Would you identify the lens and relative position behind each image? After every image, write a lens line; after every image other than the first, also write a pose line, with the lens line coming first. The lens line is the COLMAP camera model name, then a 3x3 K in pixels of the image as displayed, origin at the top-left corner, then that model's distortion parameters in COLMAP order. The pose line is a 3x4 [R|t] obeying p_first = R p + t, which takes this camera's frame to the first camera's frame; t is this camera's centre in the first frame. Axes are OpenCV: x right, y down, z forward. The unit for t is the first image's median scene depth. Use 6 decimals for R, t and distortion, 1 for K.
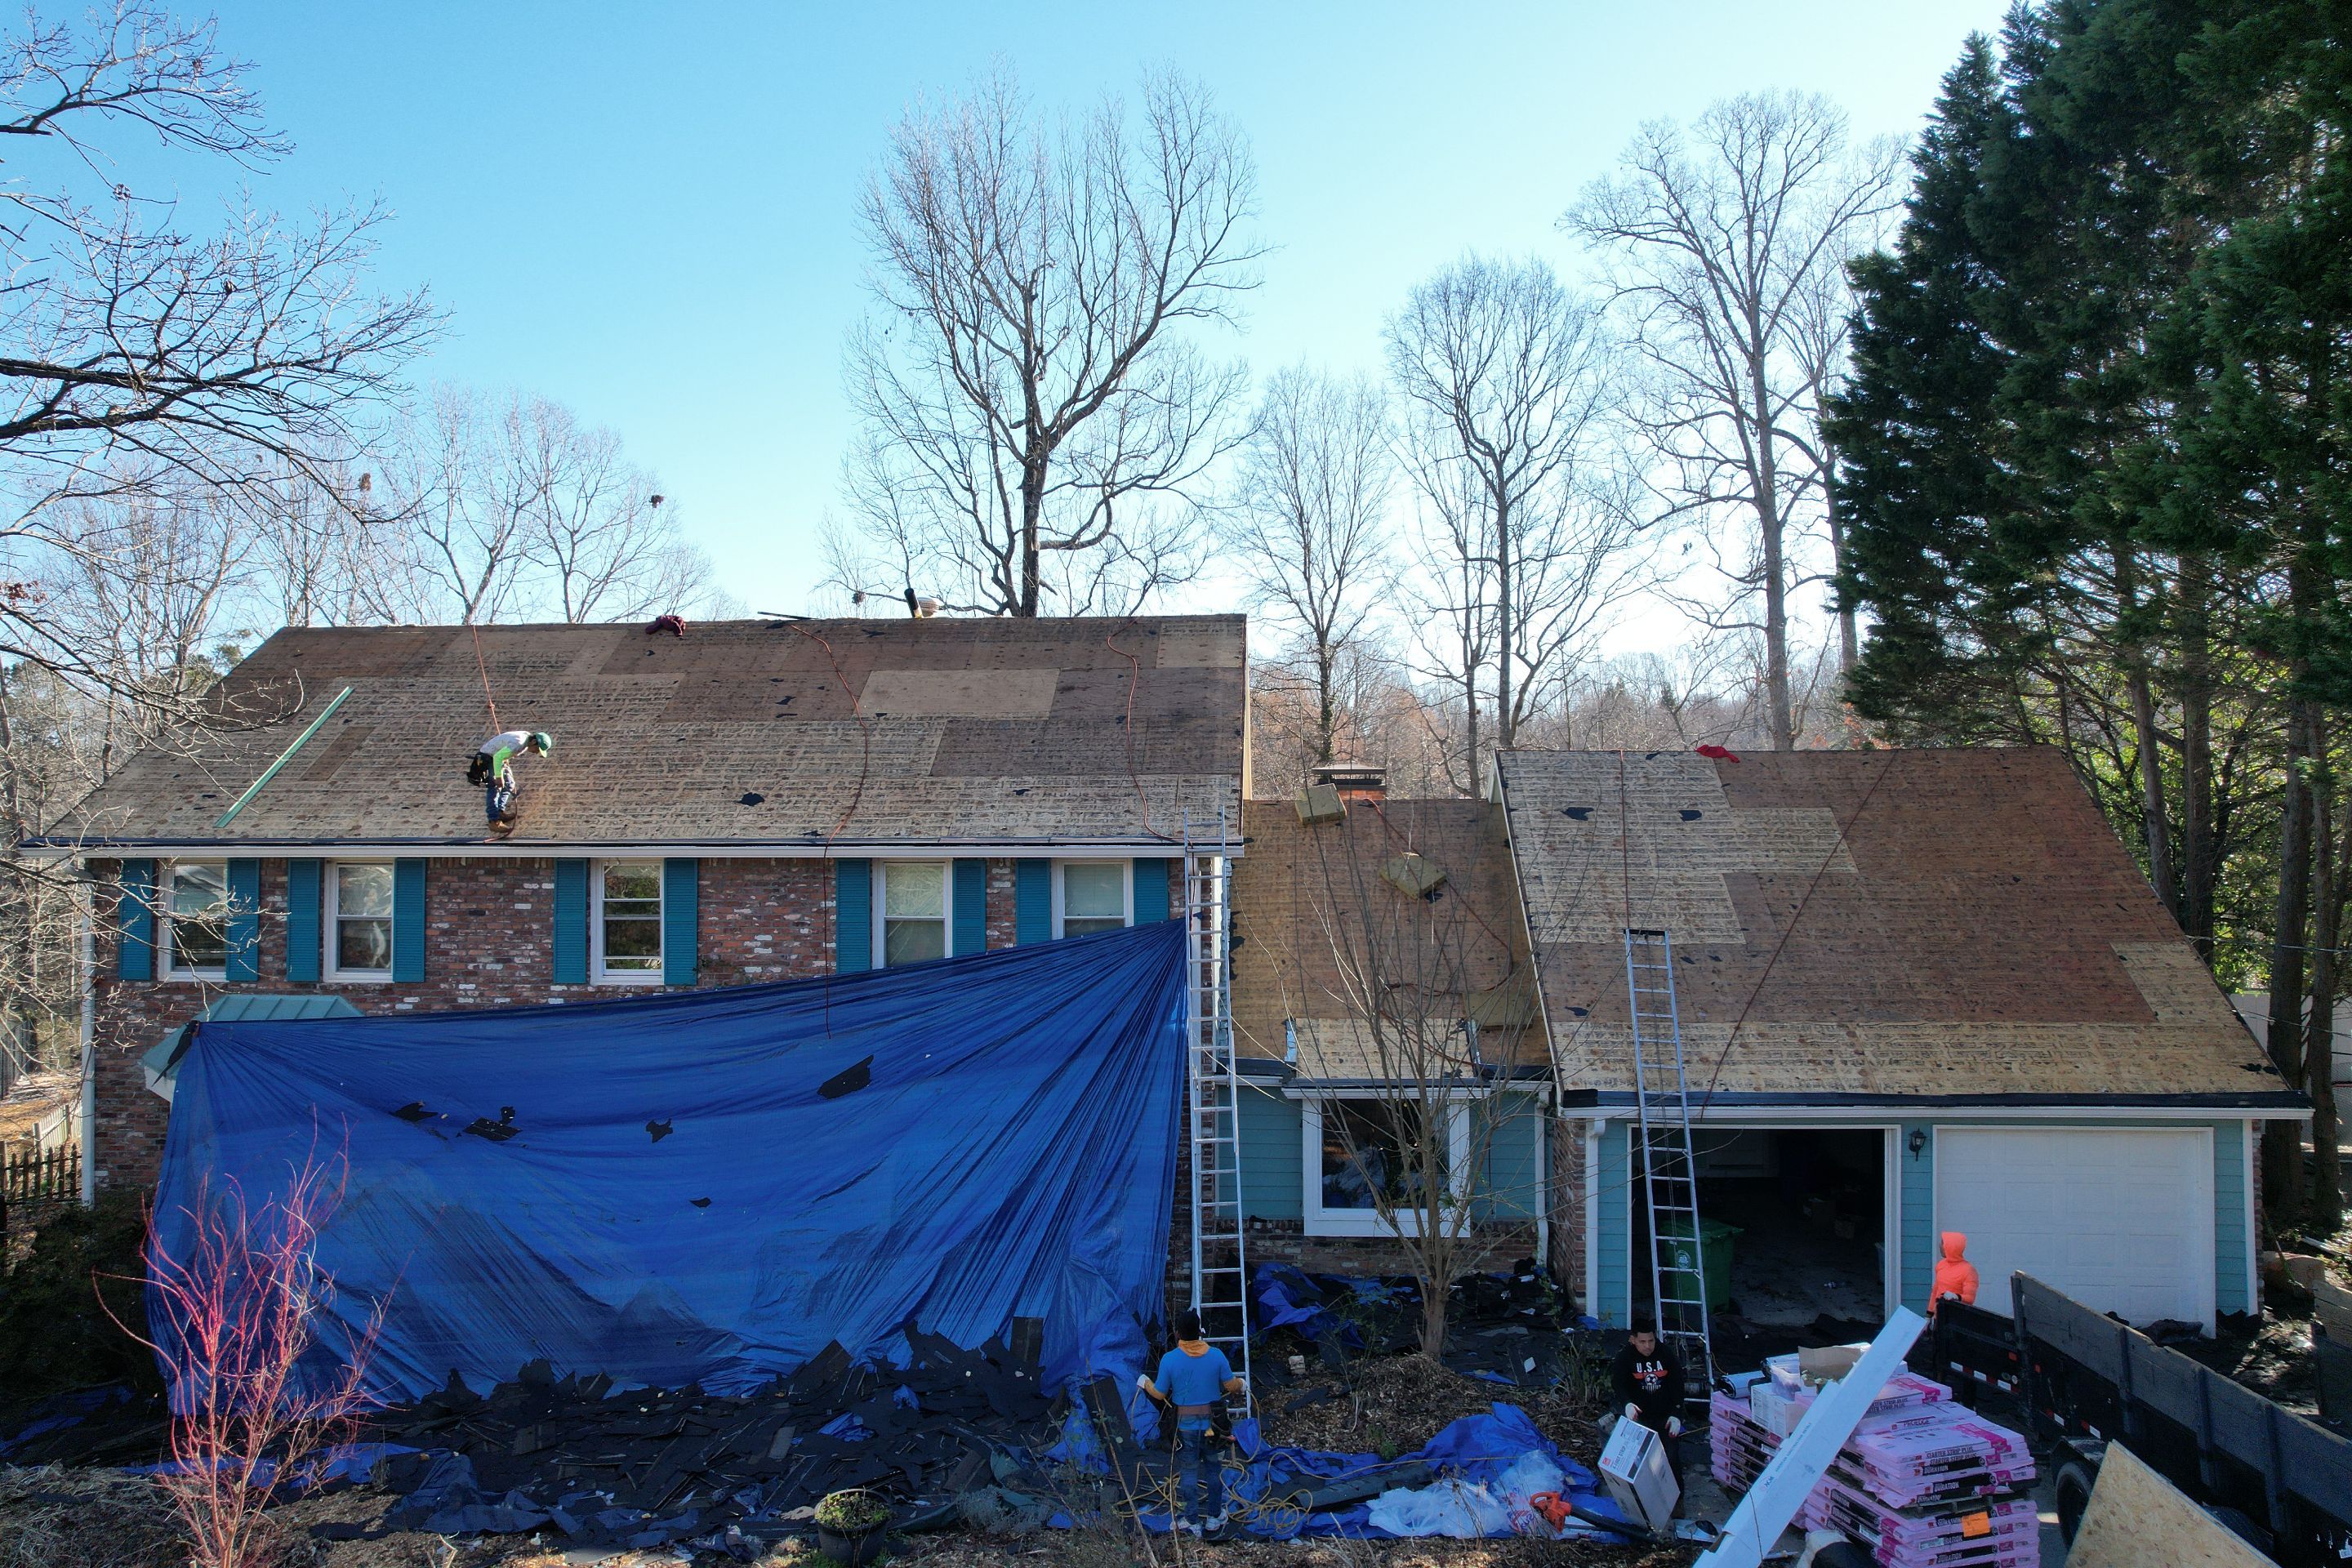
lens RADIAL K [[1499.3, 0, 1193.0], [0, 1499.3, 781.6], [0, 0, 1]] dist [-0.081302, 0.085820]
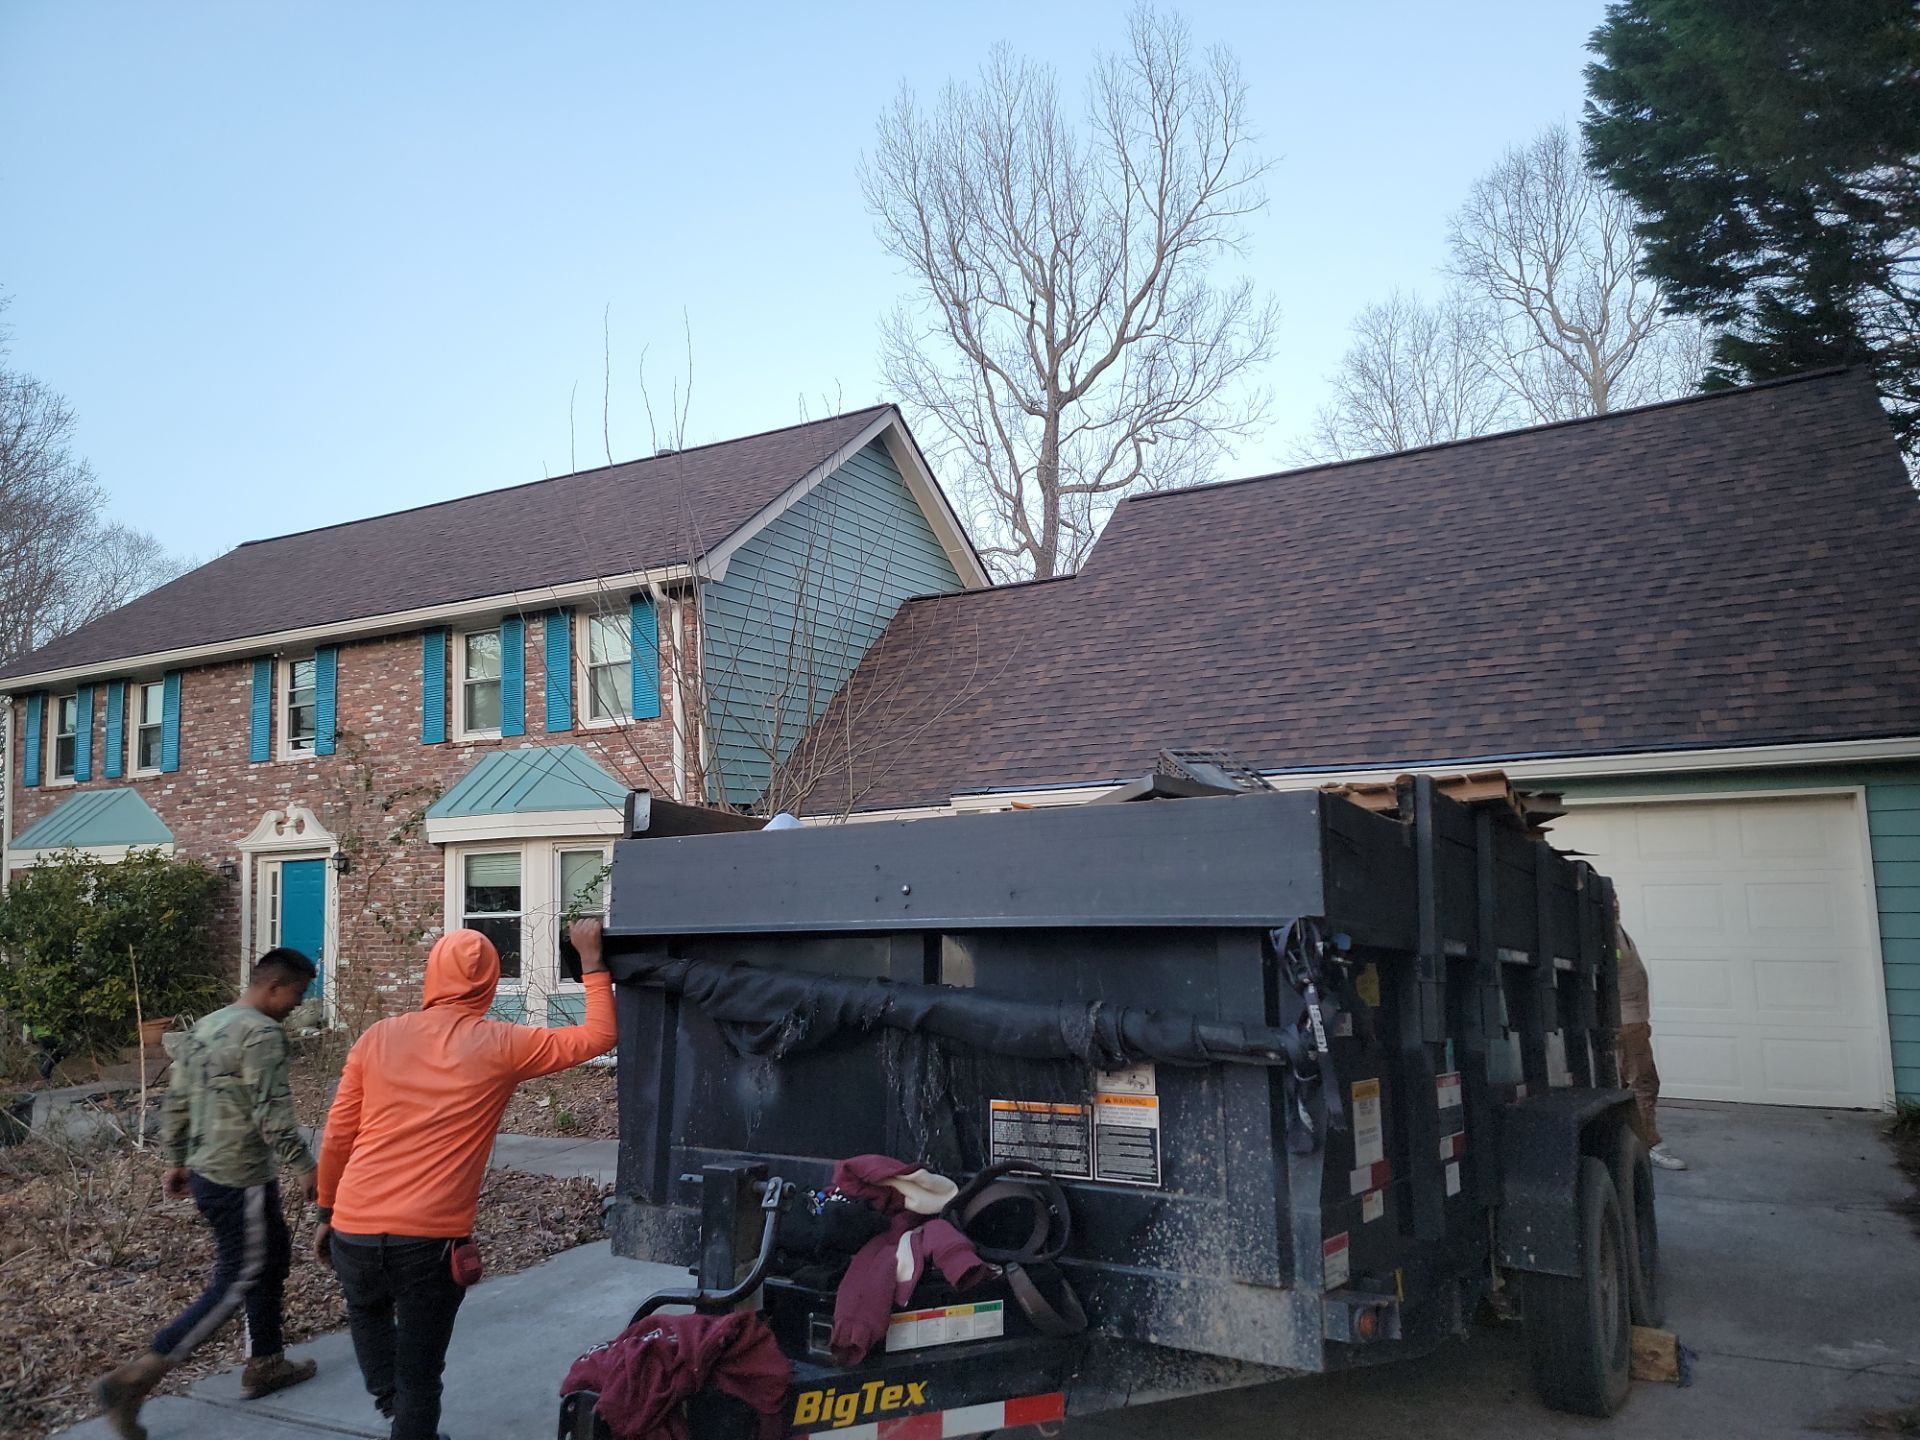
lens RADIAL K [[1331.3, 0, 960.0], [0, 1331.3, 734.2], [0, 0, 1]] dist [0.060327, -0.000017]
pose [[0.903685, -0.070351, -0.422379, 0.406741], [0.038533, 0.995770, -0.083414, 0.170738], [0.426461, 0.059105, 0.902573, 0.201251]]
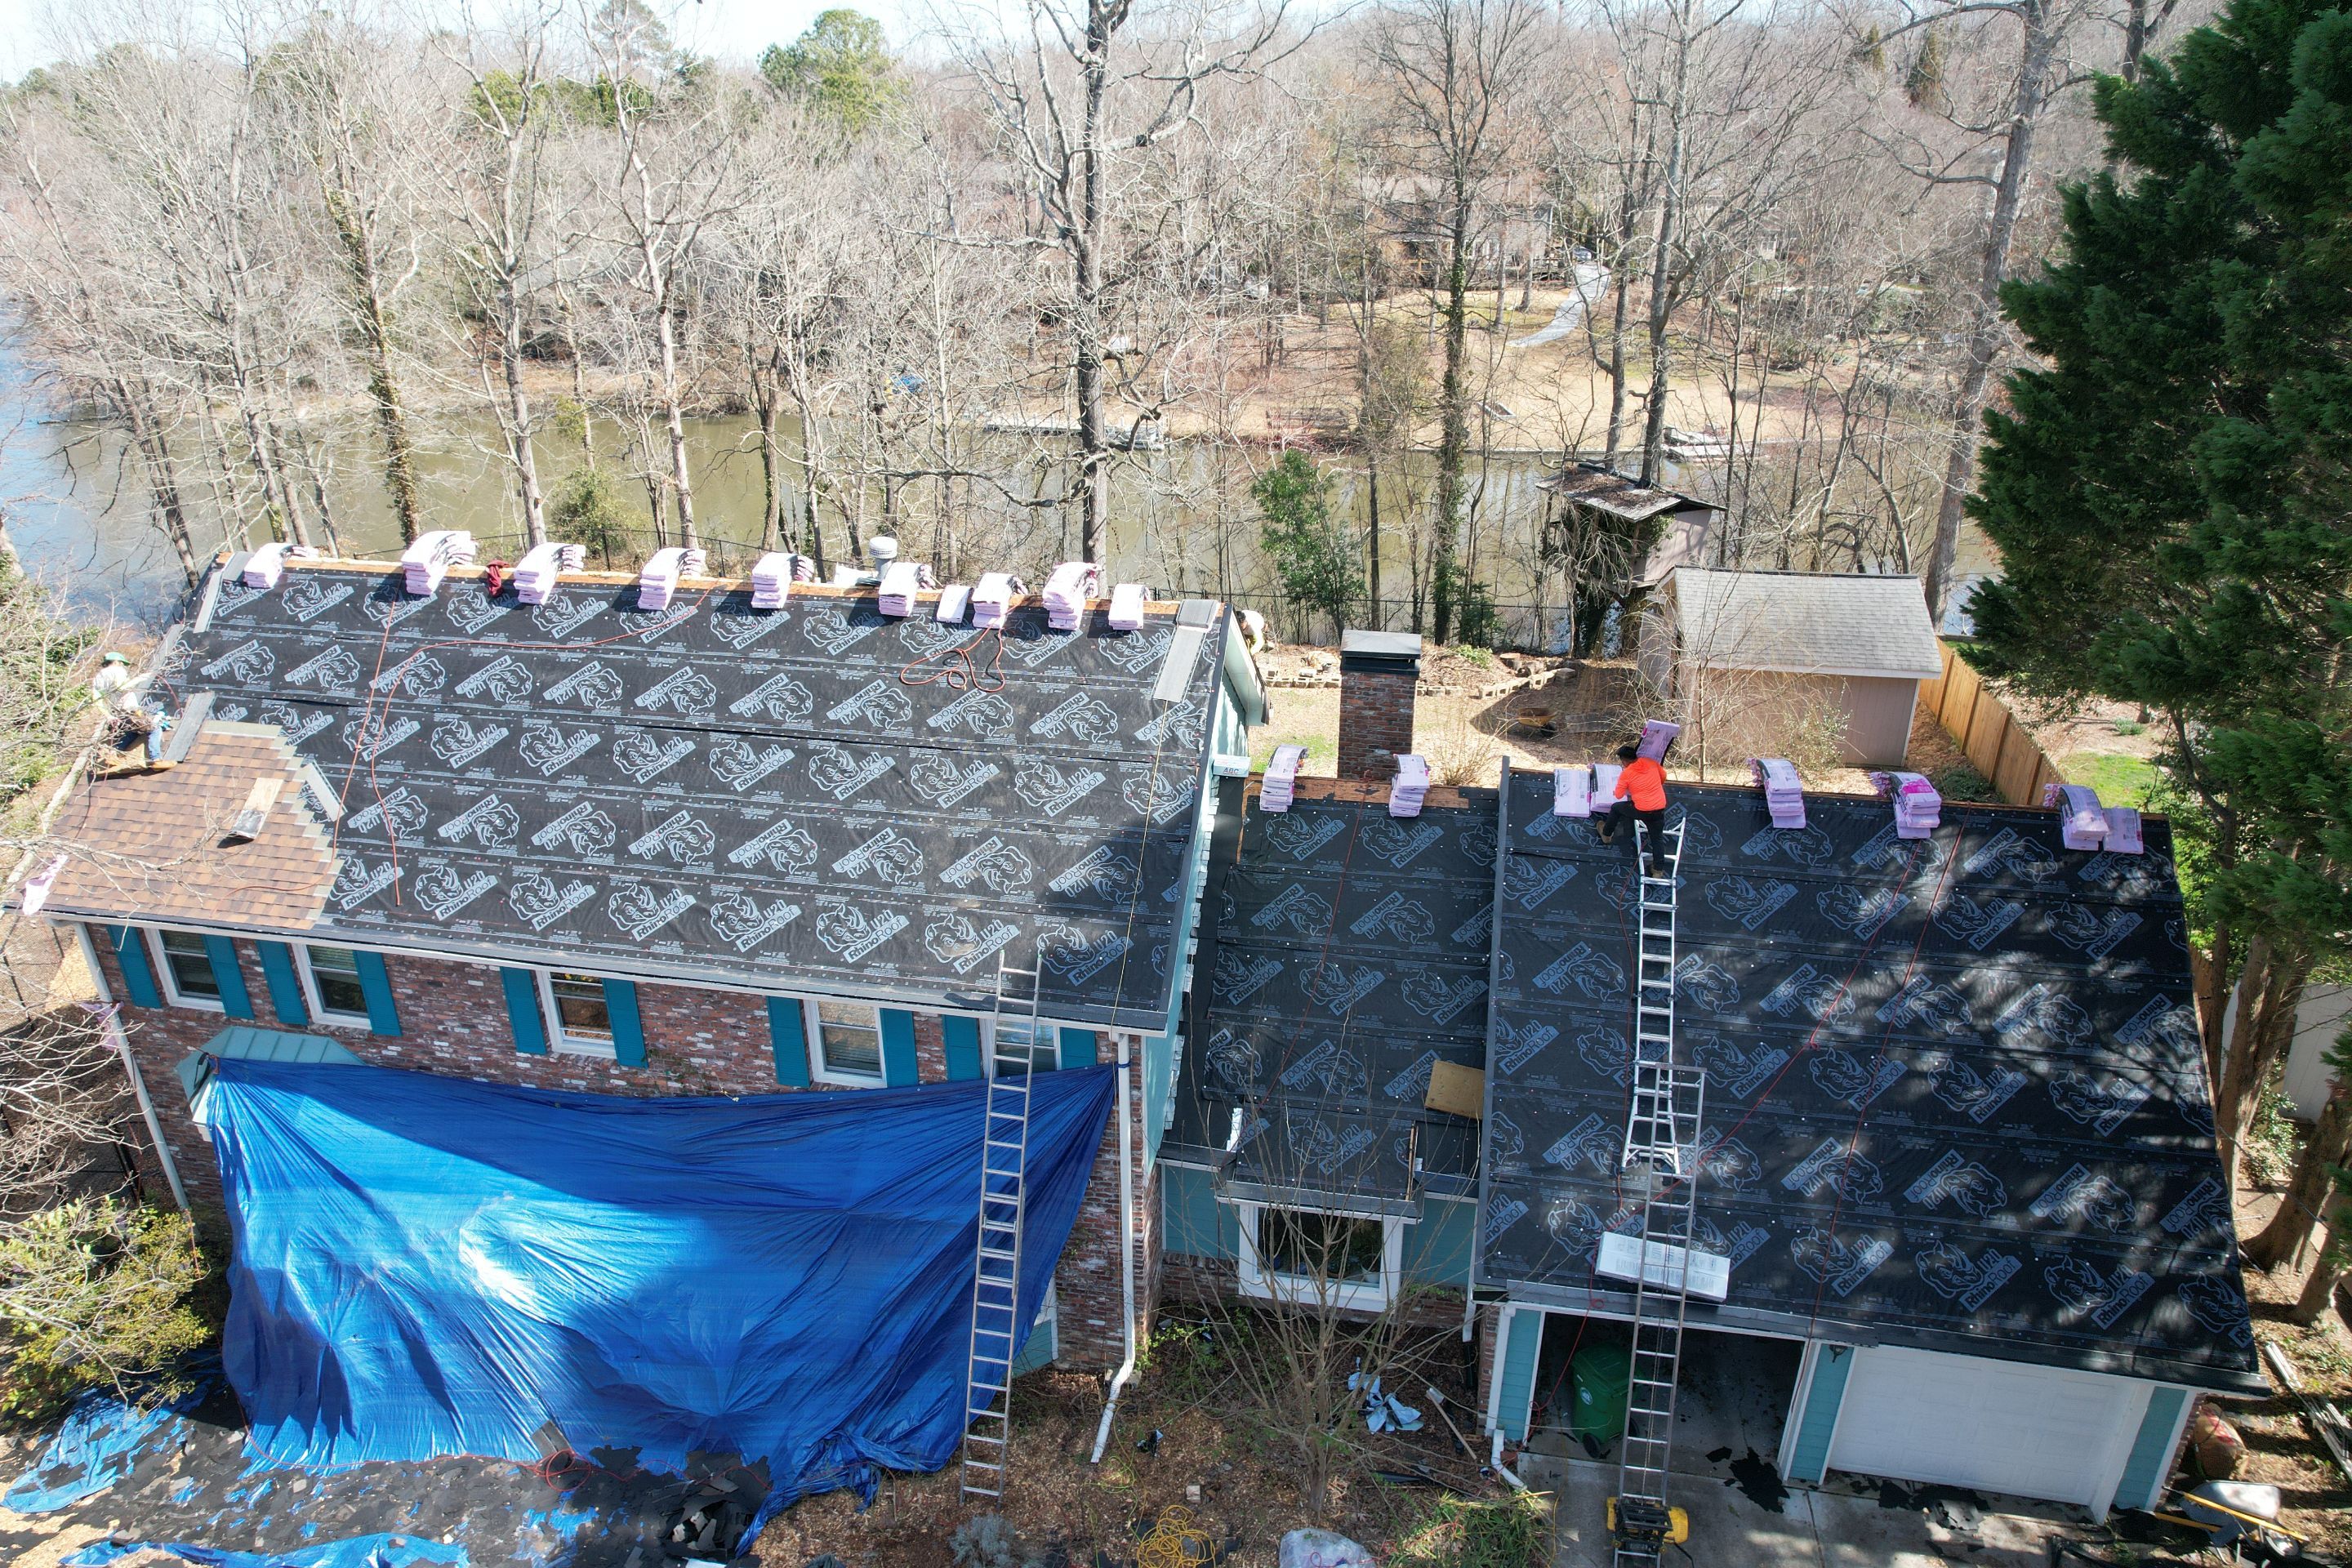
lens RADIAL K [[1499.3, 0, 1193.0], [0, 1499.3, 781.6], [0, 0, 1]] dist [-0.081302, 0.085820]
pose [[0.992458, 0.053517, -0.110287, 0.105756], [-0.000502, 0.901439, 0.432906, -0.363648], [0.122585, -0.429586, 0.894667, 0.162995]]
